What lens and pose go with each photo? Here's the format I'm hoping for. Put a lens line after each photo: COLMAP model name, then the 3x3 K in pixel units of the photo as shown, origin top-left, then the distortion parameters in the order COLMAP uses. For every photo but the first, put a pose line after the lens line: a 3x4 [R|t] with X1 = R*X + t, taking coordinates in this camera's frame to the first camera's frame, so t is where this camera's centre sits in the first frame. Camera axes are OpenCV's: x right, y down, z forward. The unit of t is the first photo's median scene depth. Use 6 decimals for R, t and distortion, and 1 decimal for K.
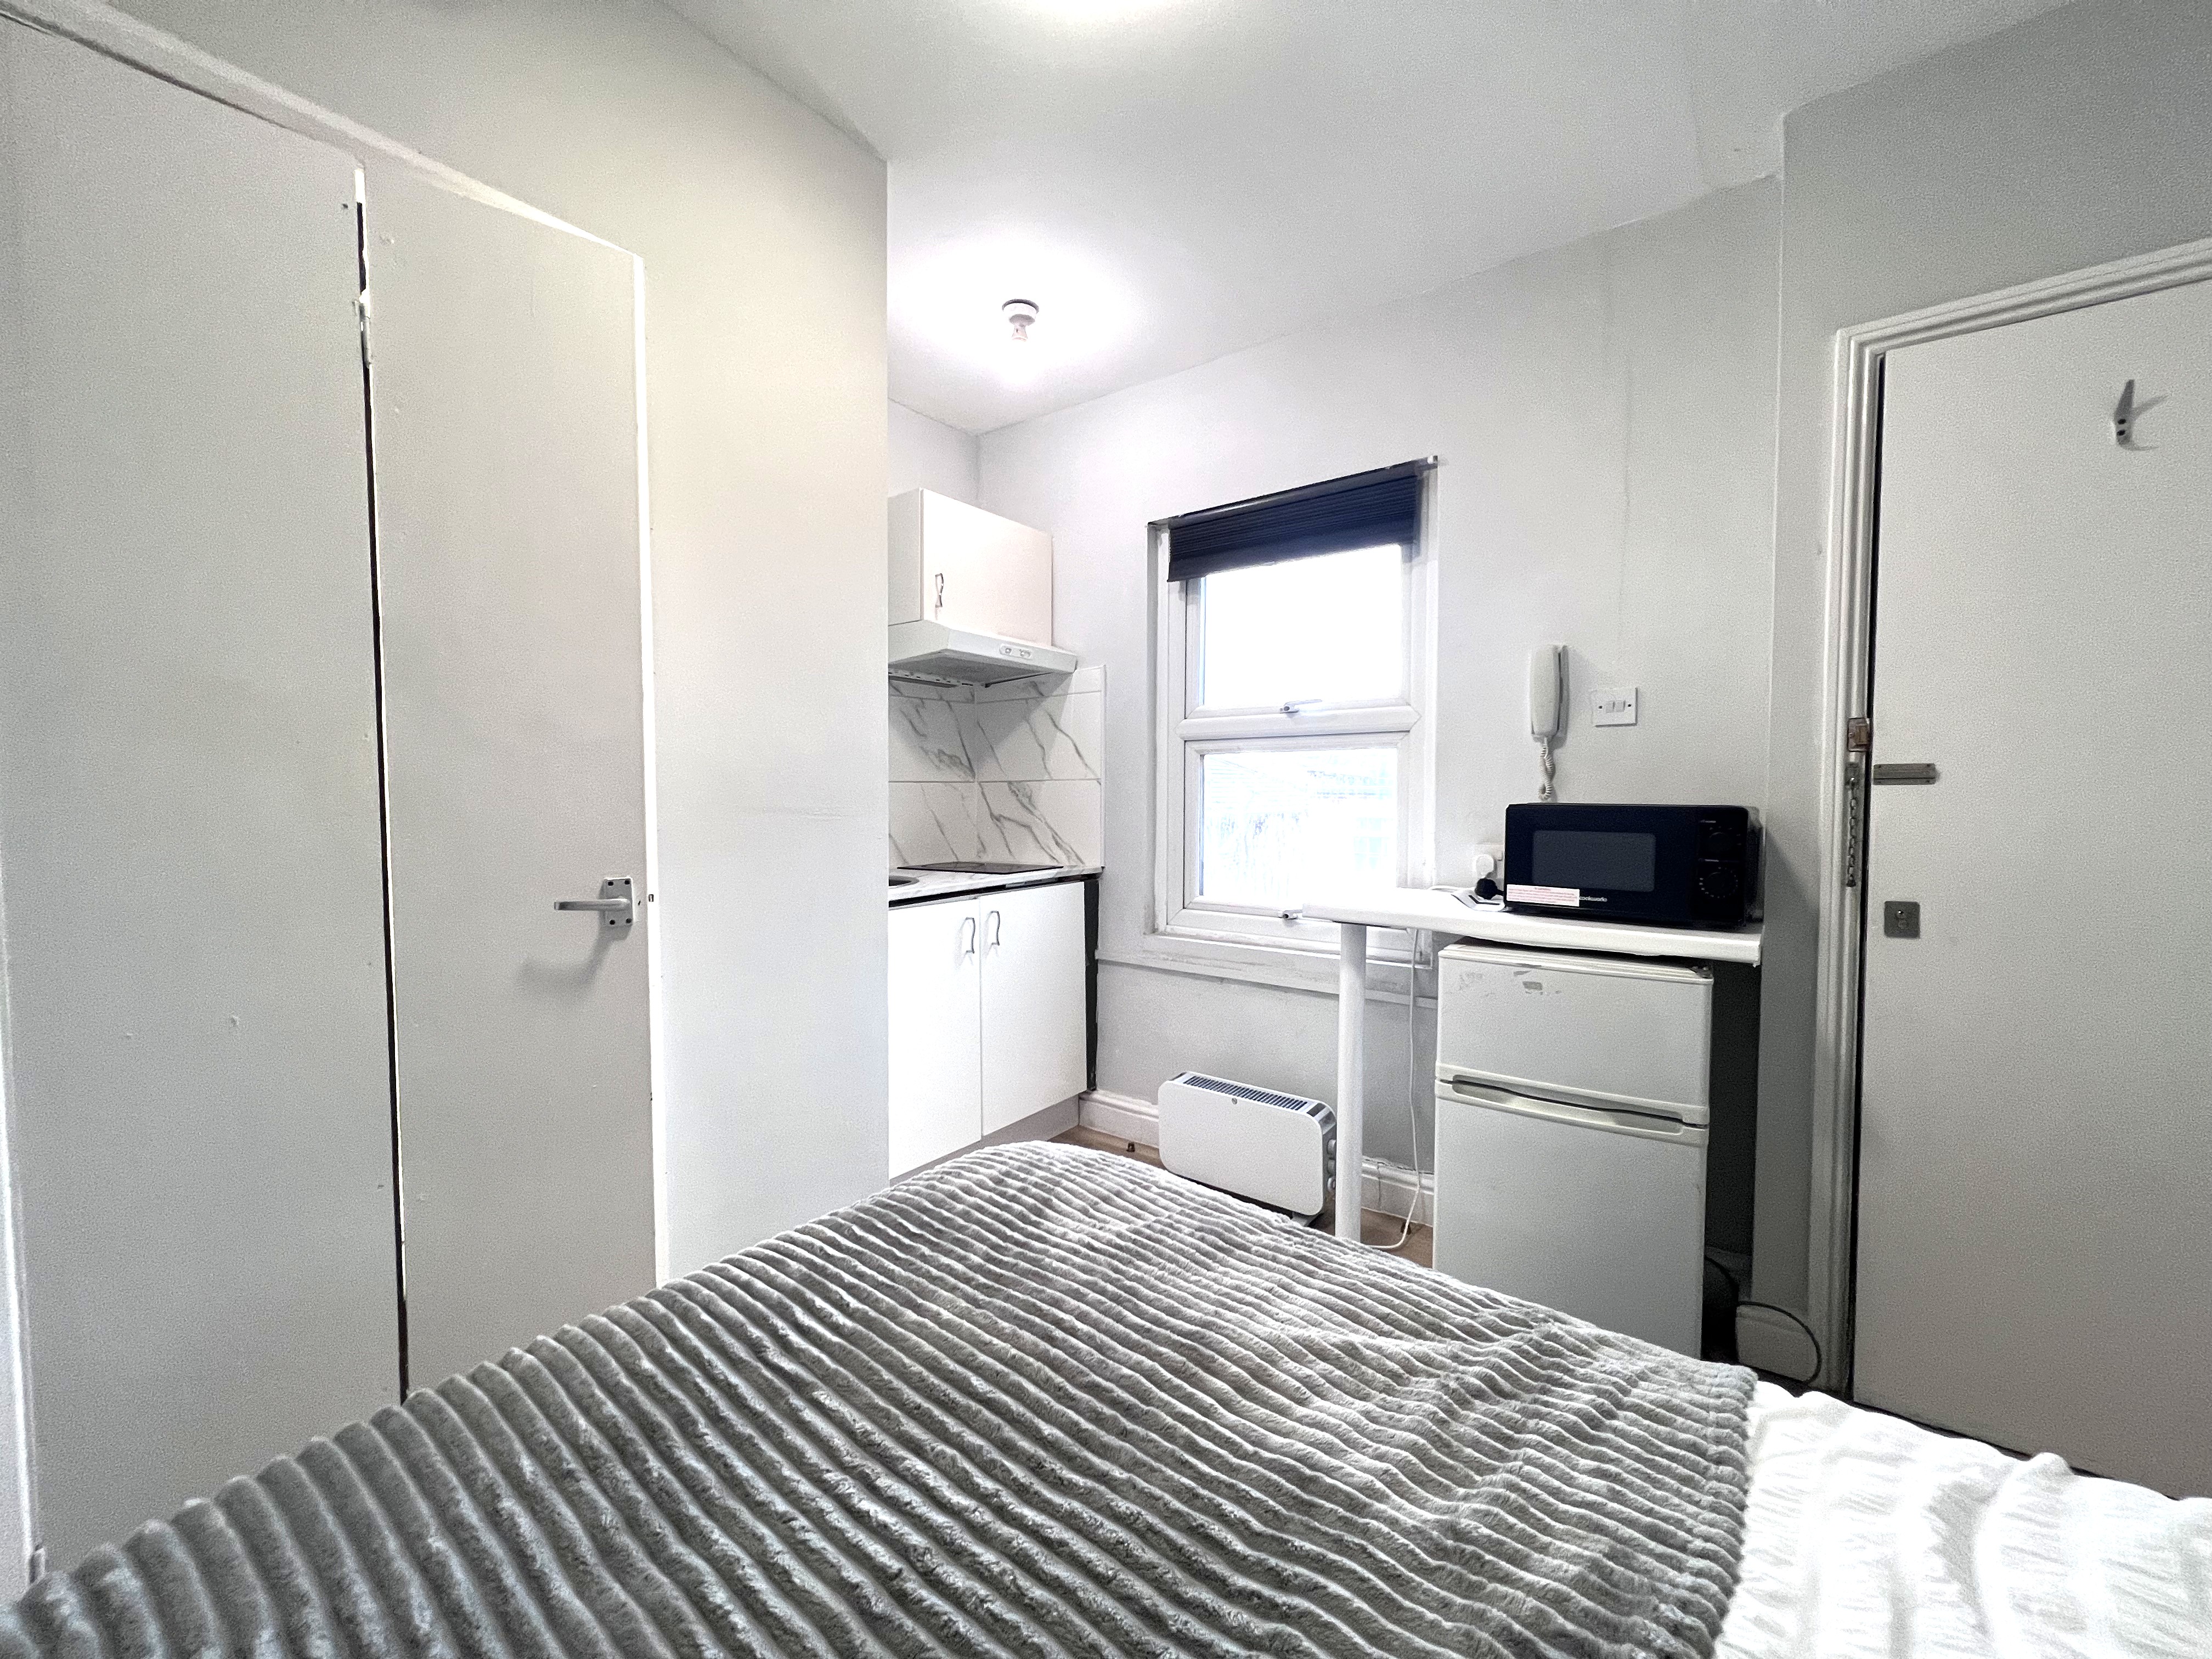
lens RADIAL K [[884.0, 0, 1096.8], [0, 884.0, 830.2], [0, 0, 1]] dist [0.002011, -0.000356]
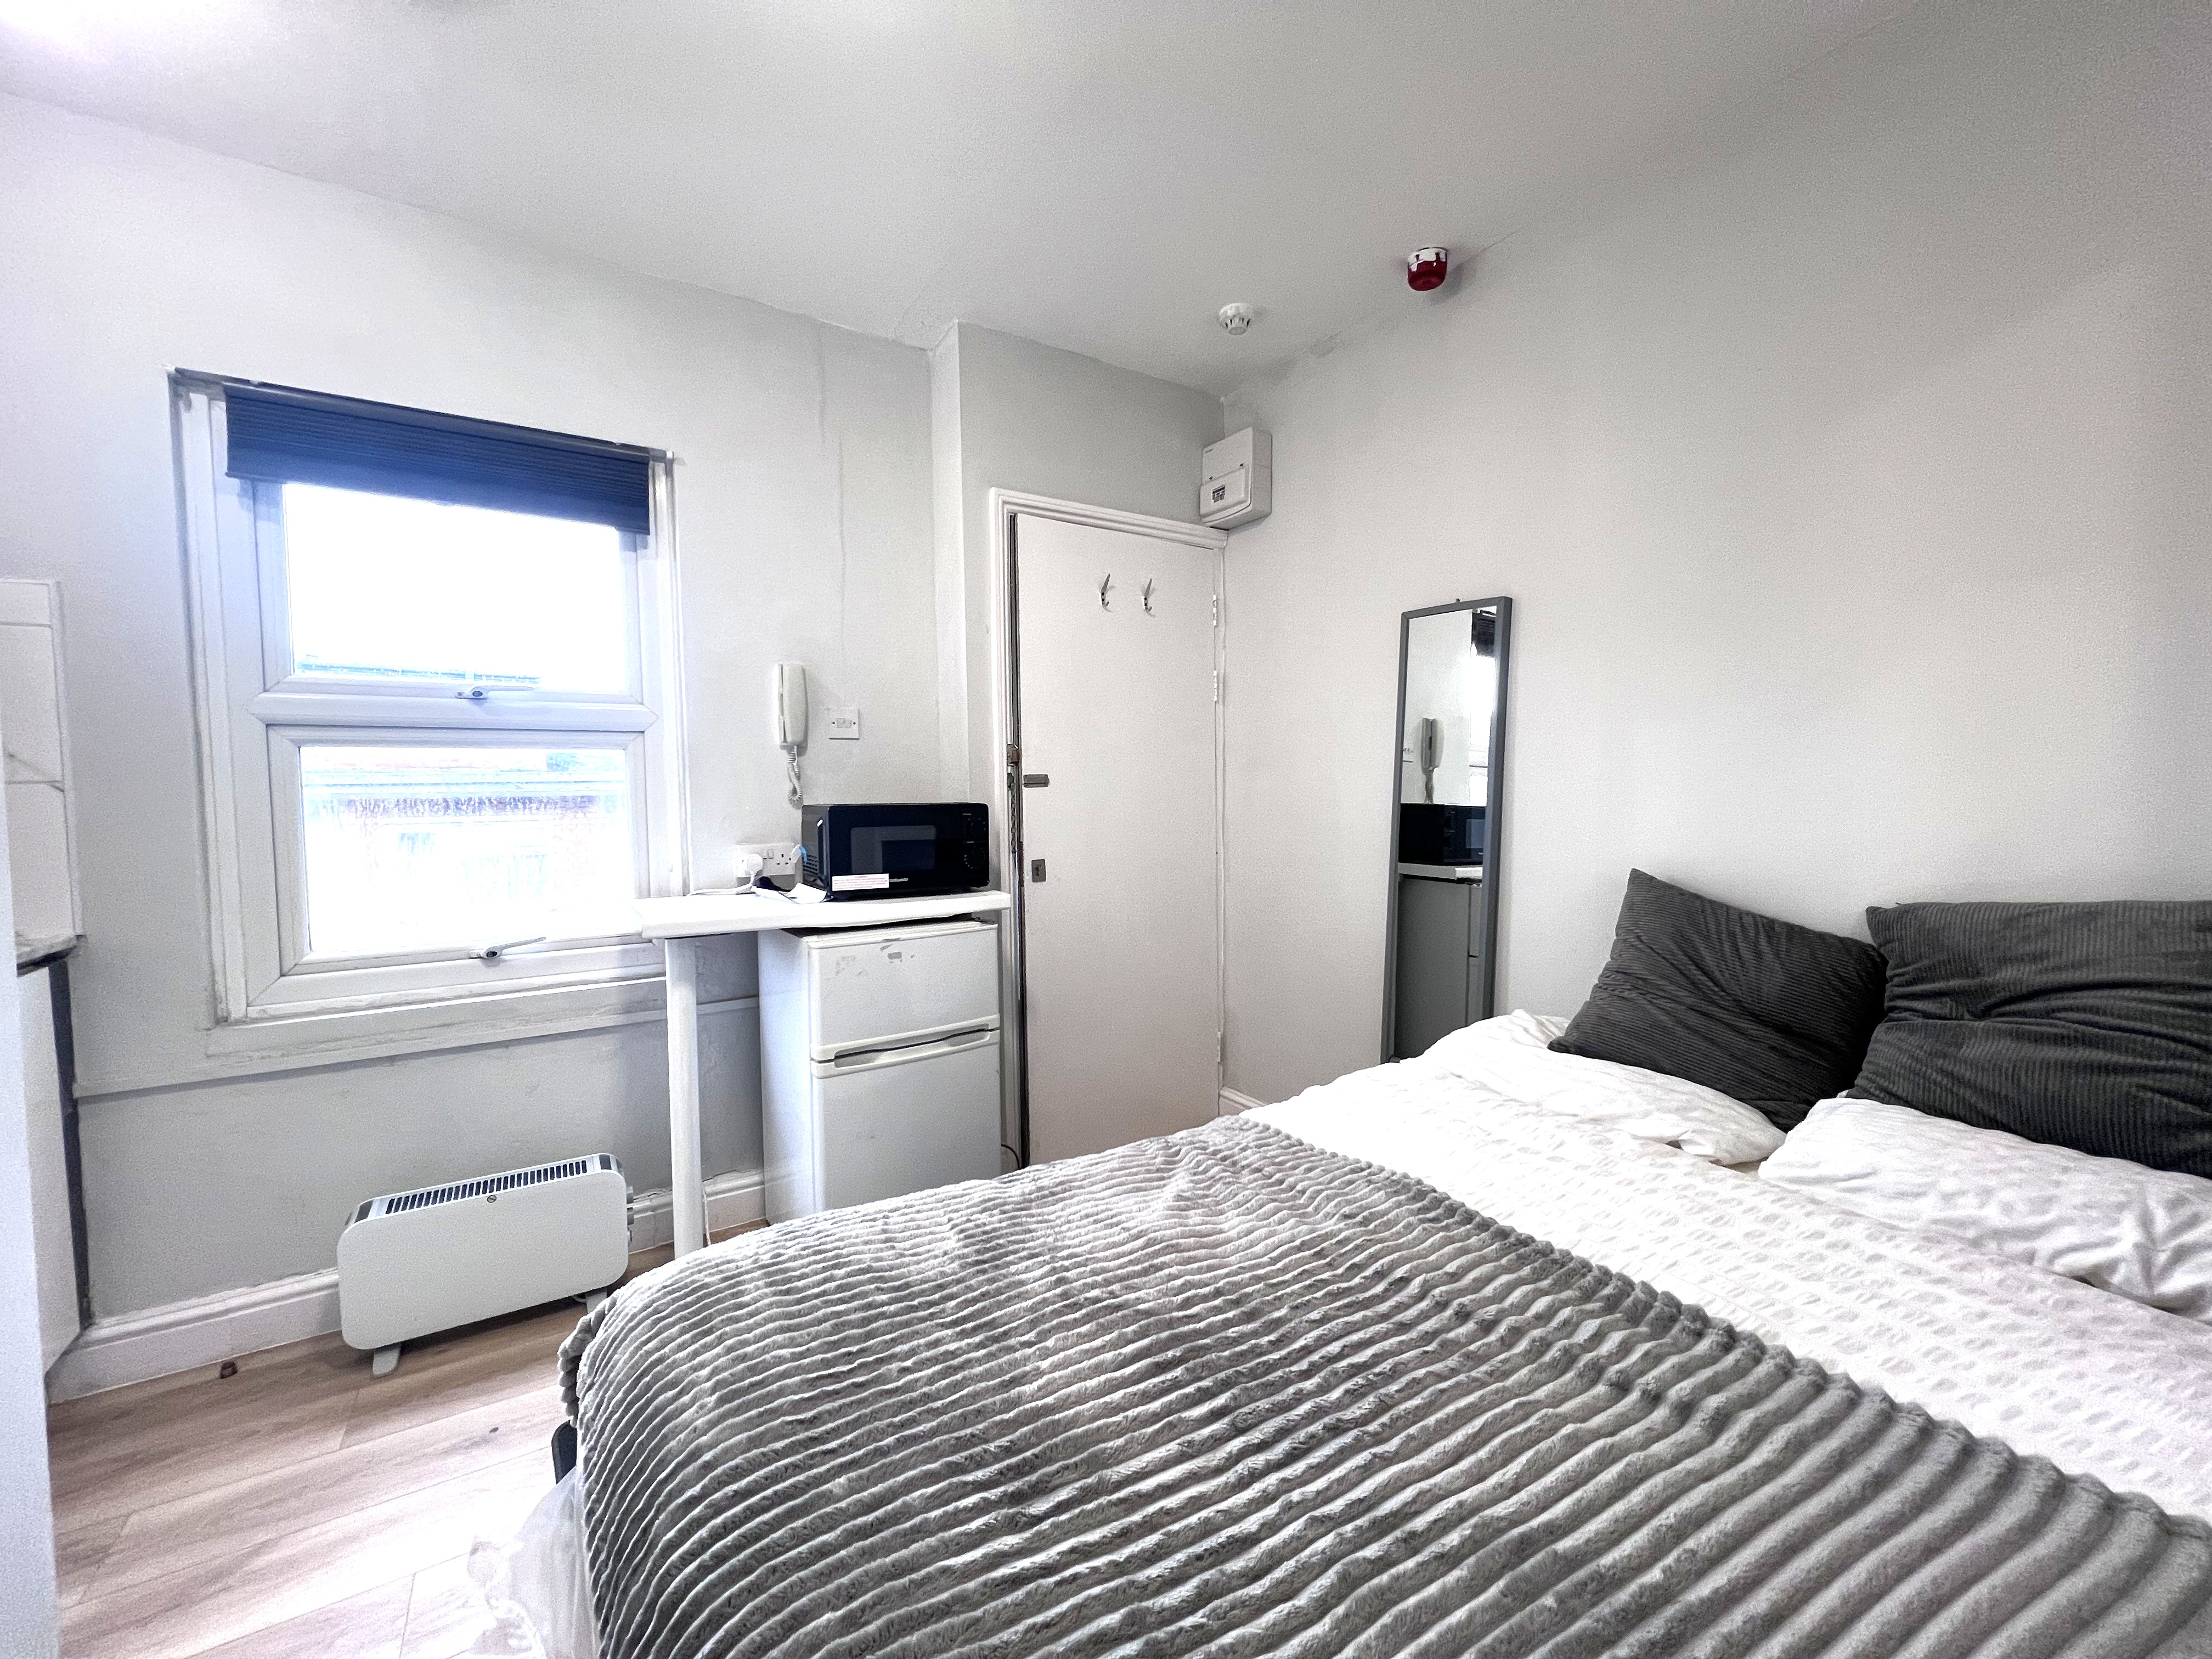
lens RADIAL K [[884.0, 0, 1093.9], [0, 884.0, 828.0], [0, 0, 1]] dist [0.002011, -0.000356]
pose [[0.346674, -0.047976, 0.936758, -0.347246], [0.051064, 0.998175, 0.032224, -0.014713], [-0.936595, 0.036663, 0.348491, 0.210250]]
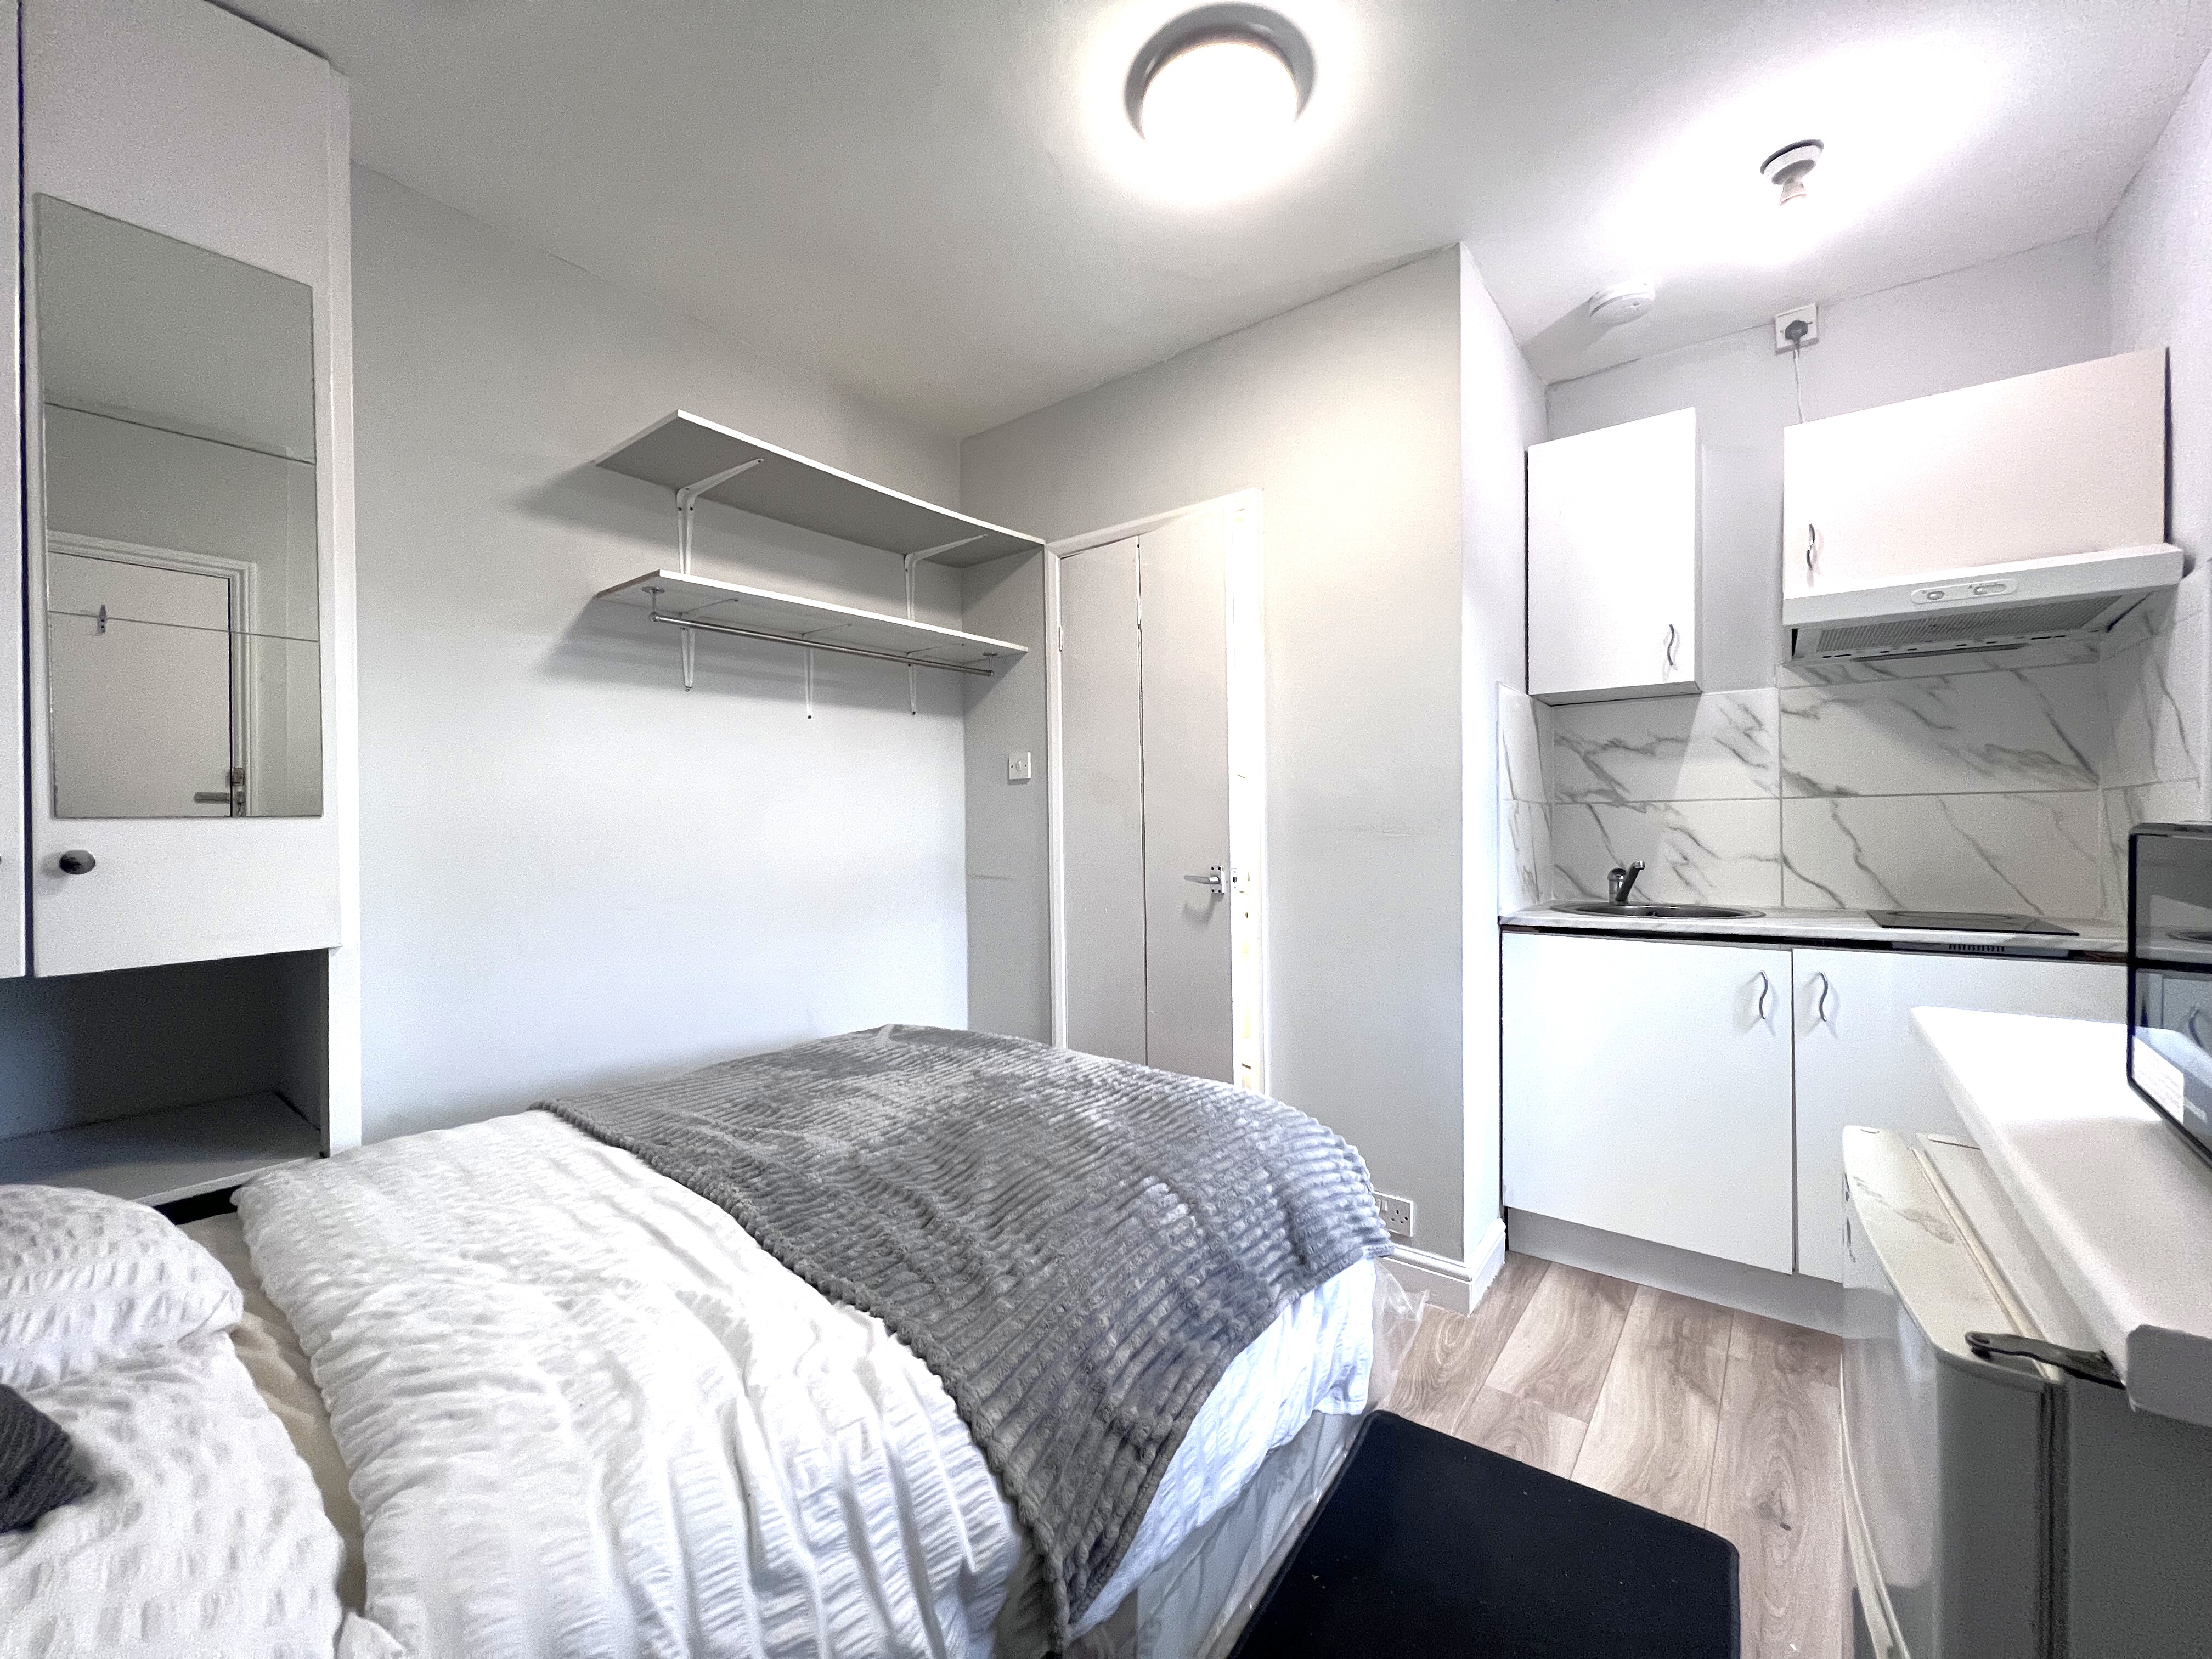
lens RADIAL K [[884.0, 0, 1101.7], [0, 884.0, 827.9], [0, 0, 1]] dist [0.002011, -0.000356]
pose [[0.000883, 0.003882, -0.999992, 0.610174], [-0.033954, 0.999416, 0.003849, -0.009658], [0.999423, 0.033950, 0.001015, 0.403080]]
